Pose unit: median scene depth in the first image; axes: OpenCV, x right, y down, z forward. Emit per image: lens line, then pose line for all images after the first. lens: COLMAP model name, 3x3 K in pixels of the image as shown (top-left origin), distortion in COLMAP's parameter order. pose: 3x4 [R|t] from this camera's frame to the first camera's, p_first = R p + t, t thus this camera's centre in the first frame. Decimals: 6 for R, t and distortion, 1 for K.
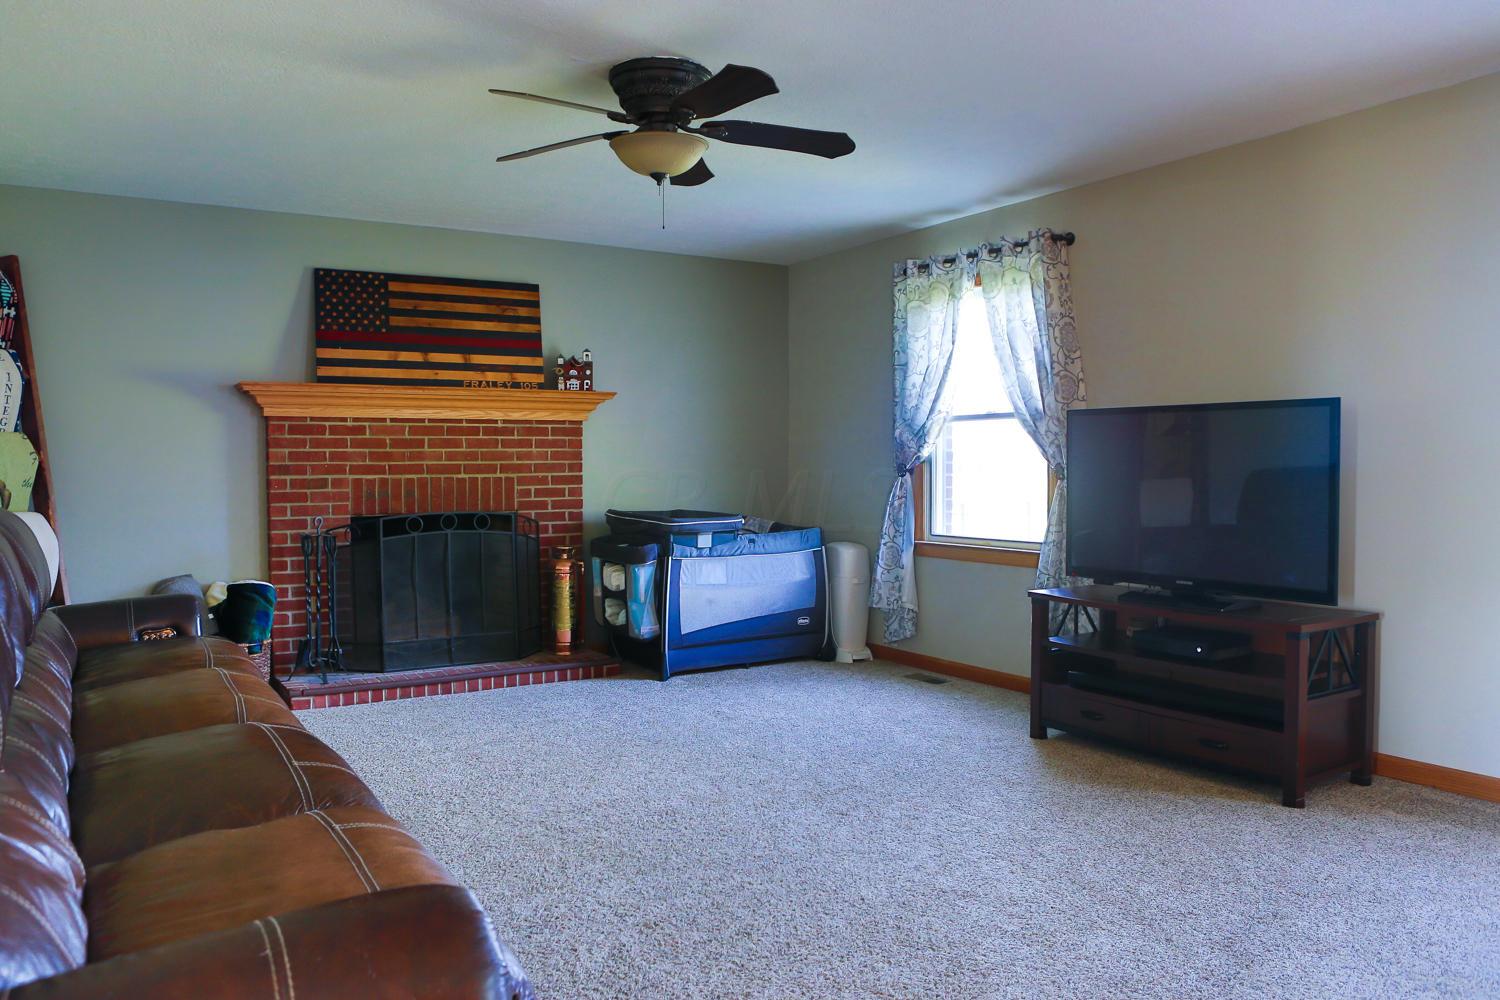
lens RADIAL K [[1089.7, 0, 749.1], [0, 1089.7, 500.1], [0, 0, 1]] dist [-0.087695, 0.039873]
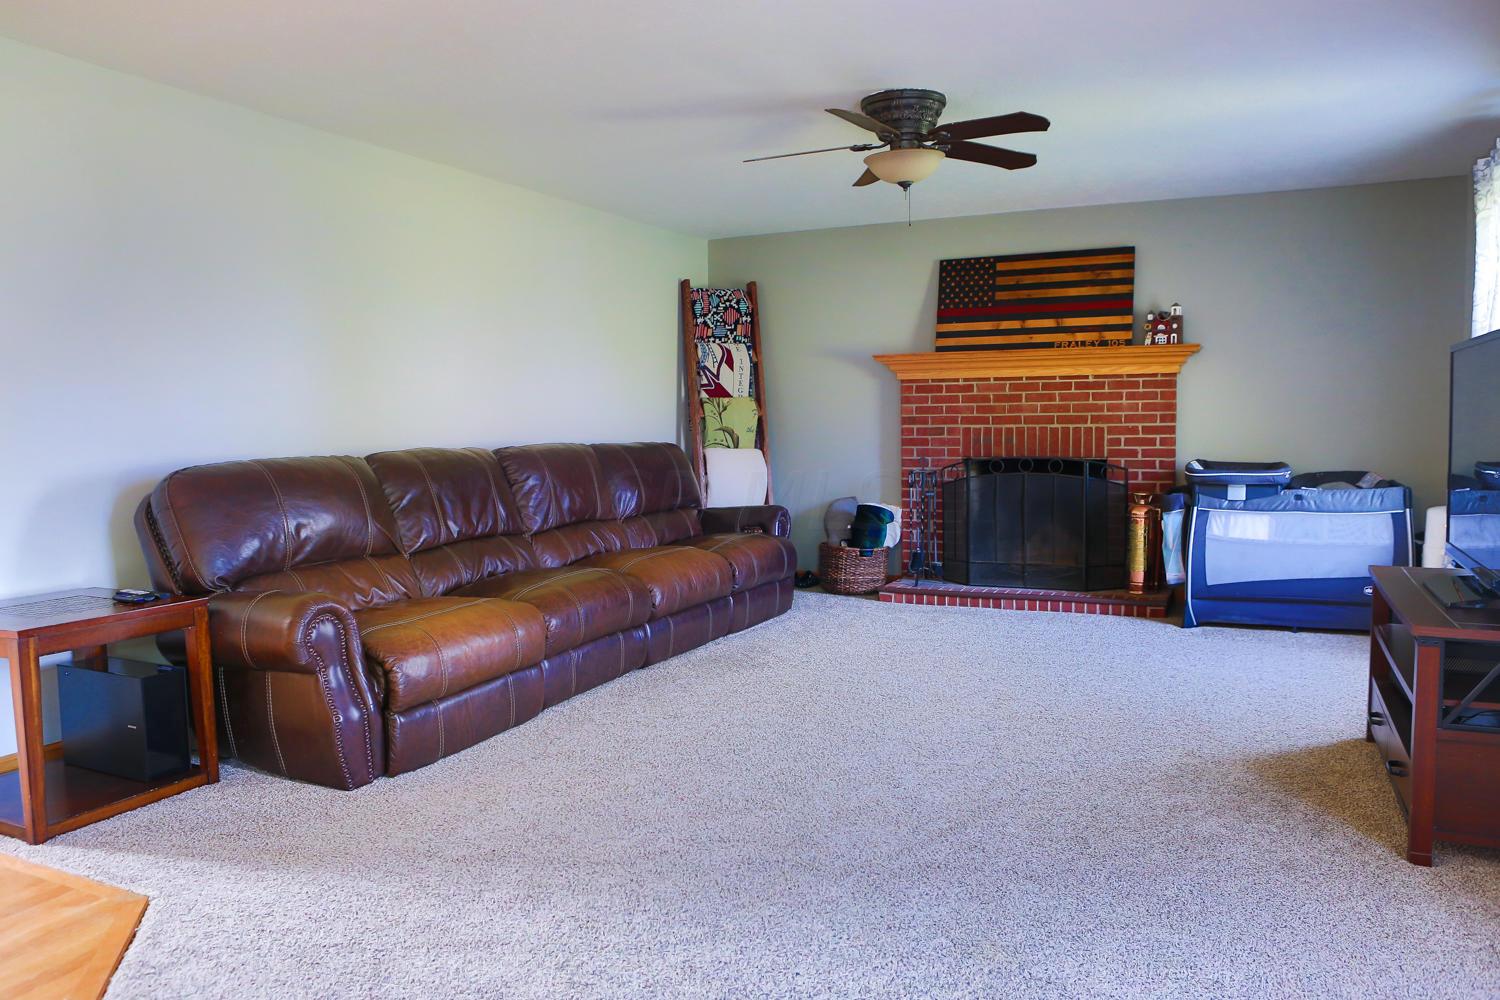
lens RADIAL K [[1089.7, 0, 747.9], [0, 1089.7, 497.3], [0, 0, 1]] dist [-0.087695, 0.039873]
pose [[0.541025, 0.056821, -0.839085, 0.530066], [-0.017134, 0.998253, 0.056552, -0.006078], [0.840832, -0.016220, 0.541054, 0.110145]]
